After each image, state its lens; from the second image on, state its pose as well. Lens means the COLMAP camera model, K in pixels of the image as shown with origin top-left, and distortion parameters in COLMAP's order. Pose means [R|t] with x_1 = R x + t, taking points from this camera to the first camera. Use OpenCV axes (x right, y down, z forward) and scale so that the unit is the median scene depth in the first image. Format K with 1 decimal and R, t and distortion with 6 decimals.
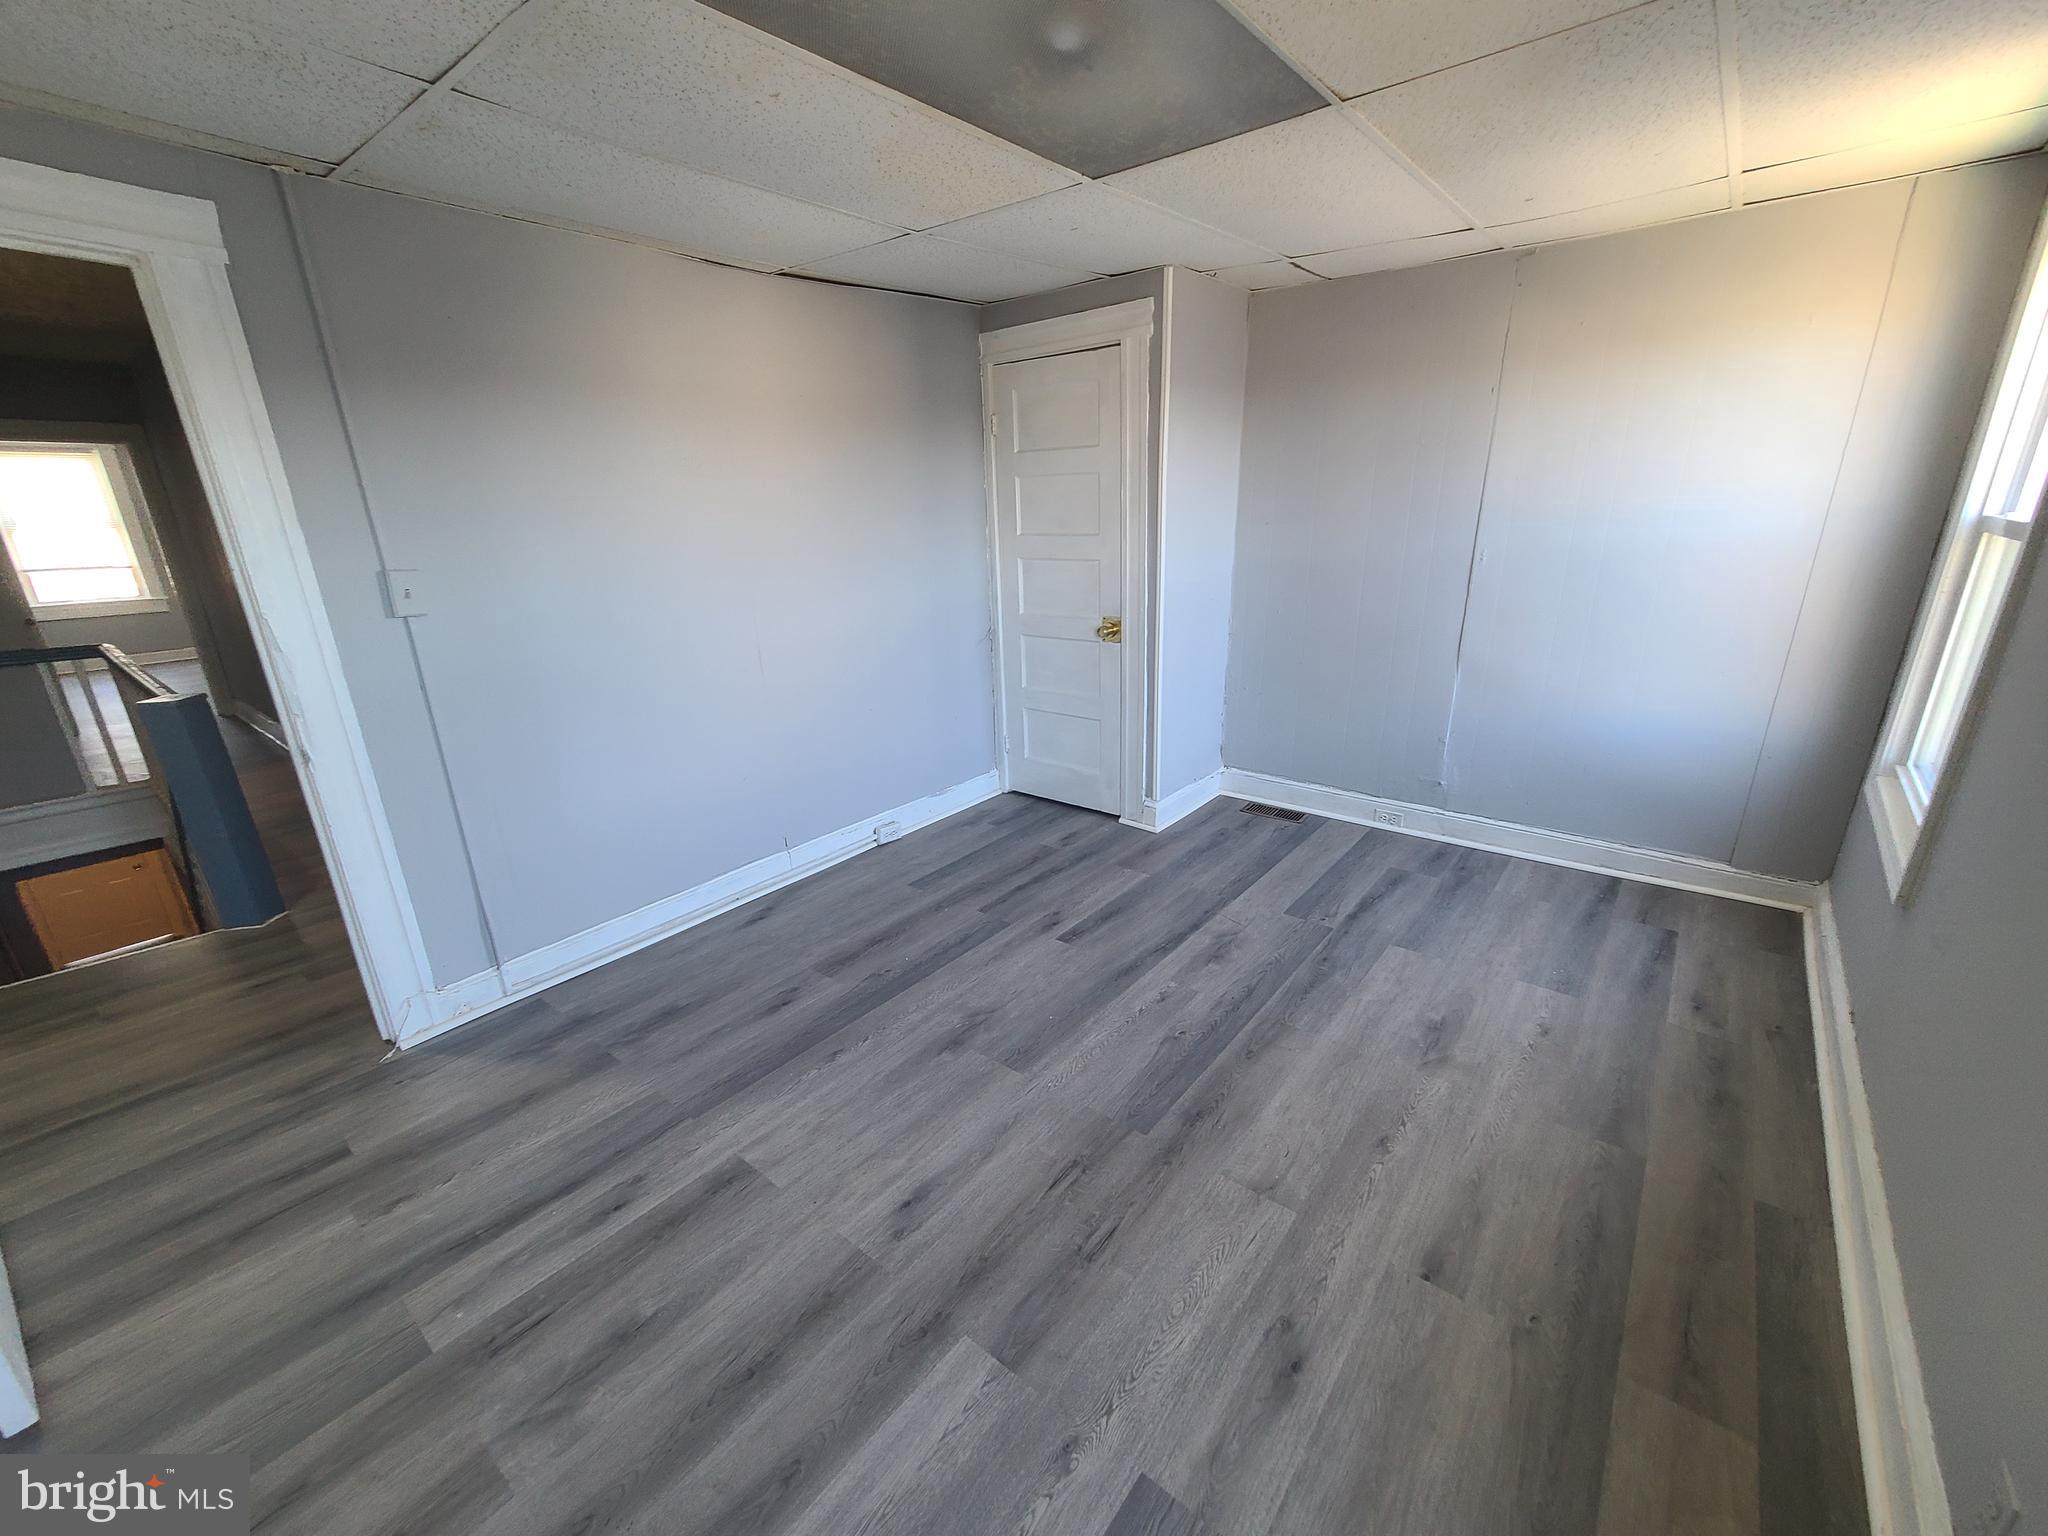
lens RADIAL K [[835.9, 0, 1025.3], [0, 835.9, 774.9], [0, 0, 1]] dist [-0.004376, 0.003408]
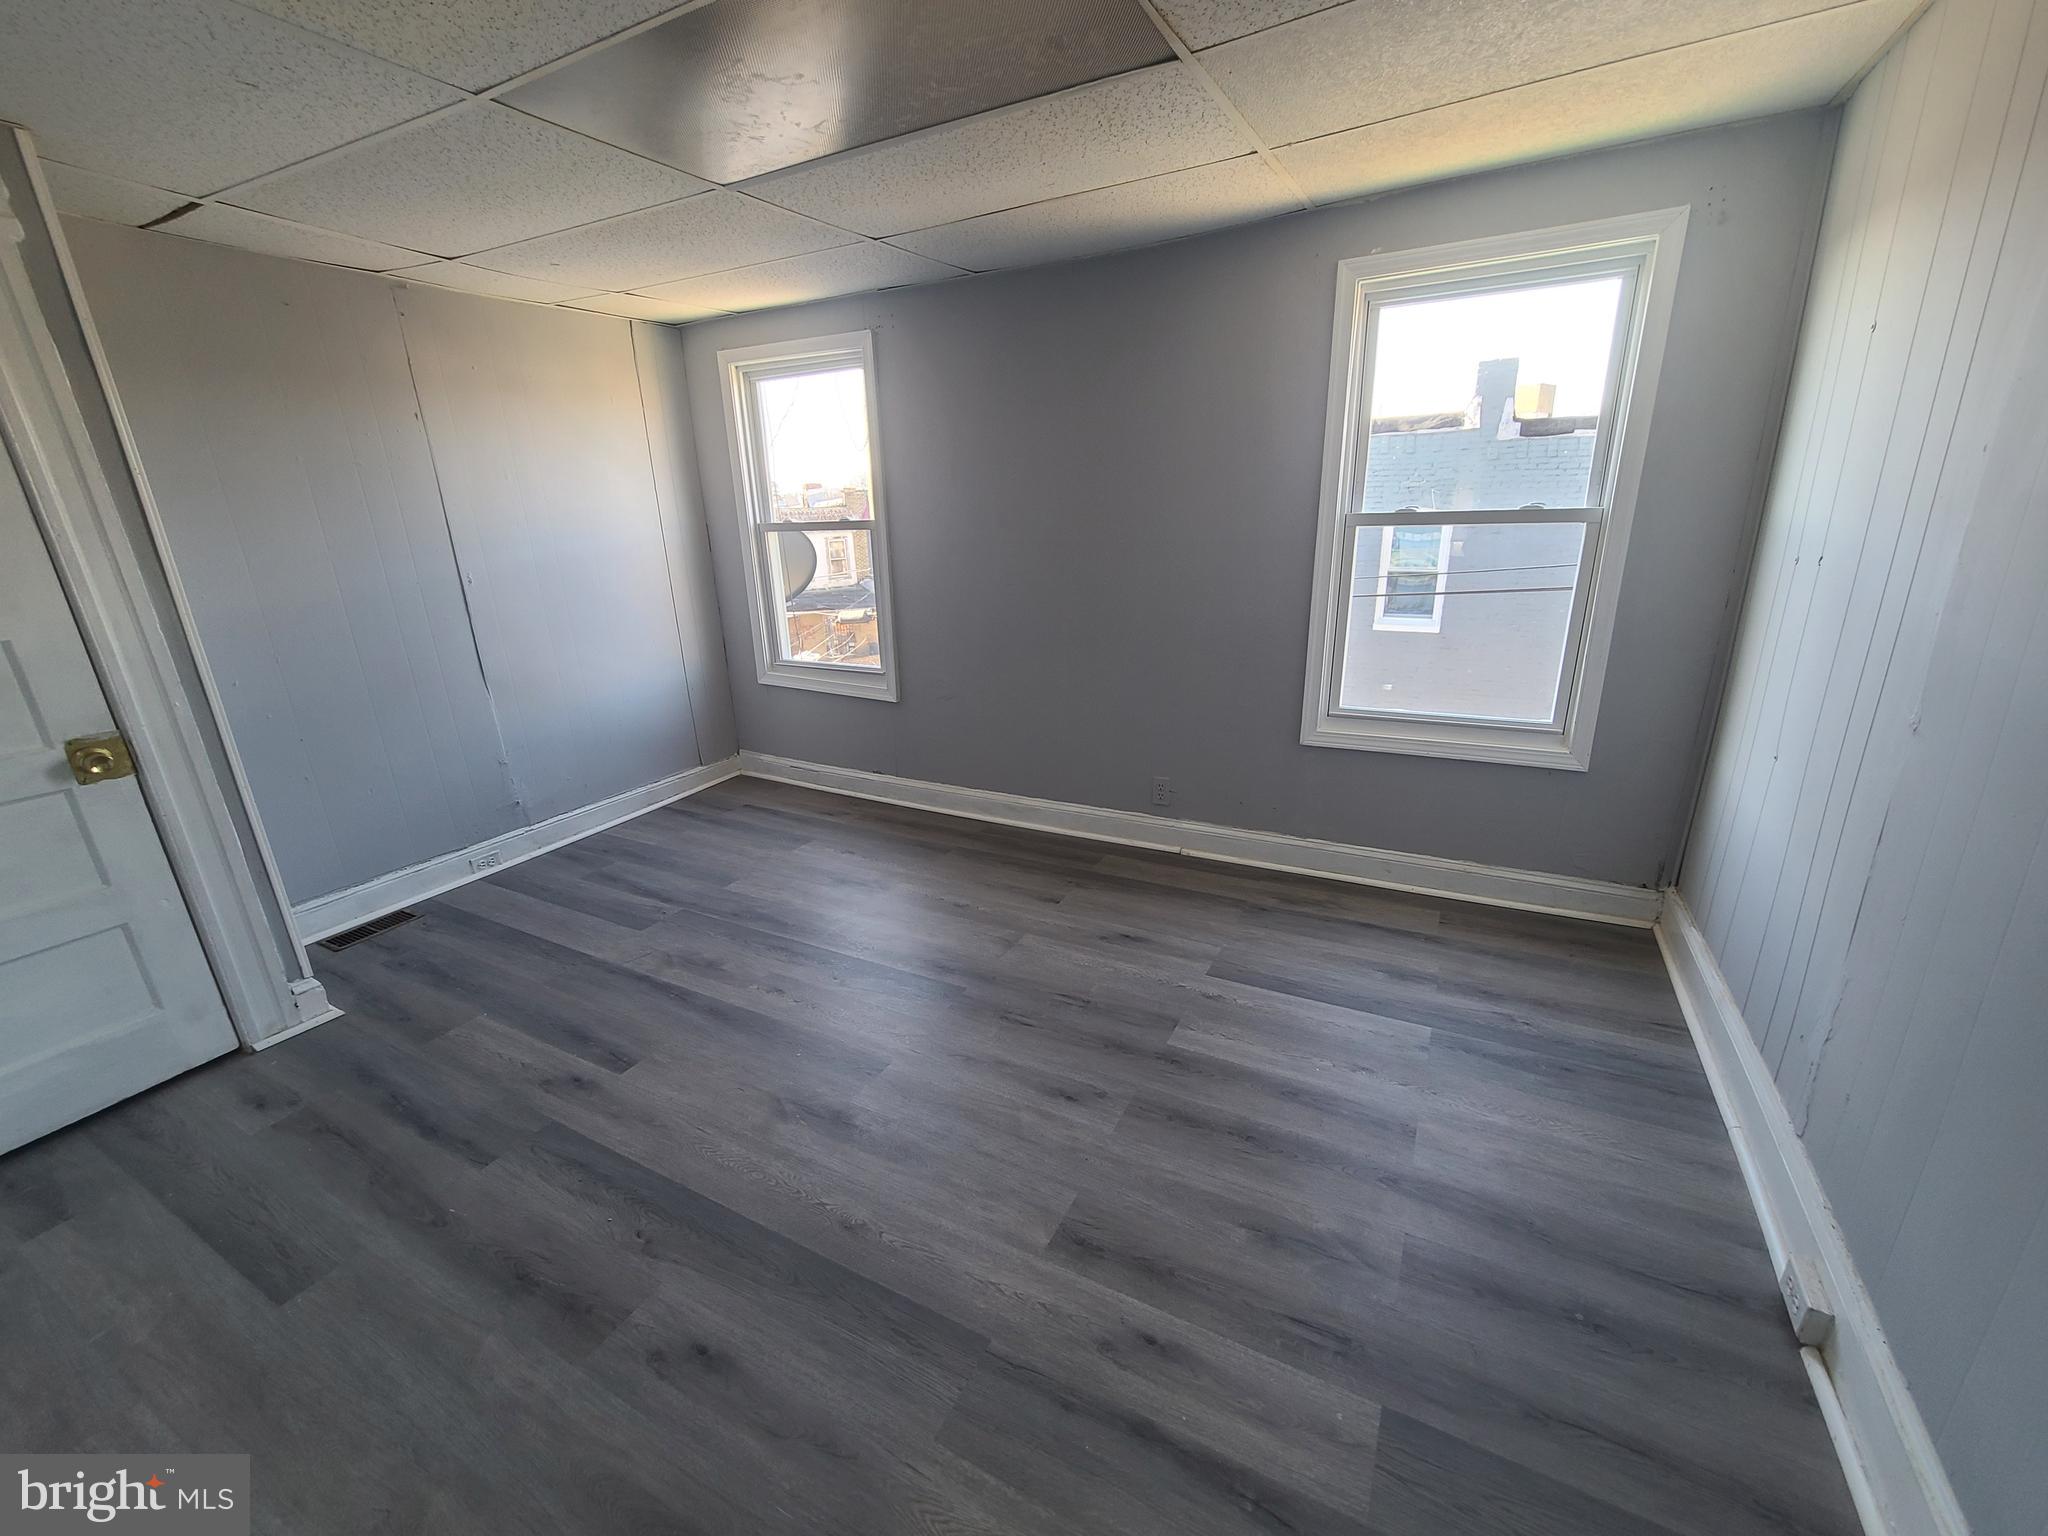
lens RADIAL K [[835.9, 0, 1025.3], [0, 835.9, 774.9], [0, 0, 1]] dist [-0.004376, 0.003408]
pose [[-0.185998, -0.275856, 0.943031, -0.671605], [0.348560, 0.878831, 0.325824, -0.162493], [-0.918646, 0.389306, -0.067309, 0.598865]]
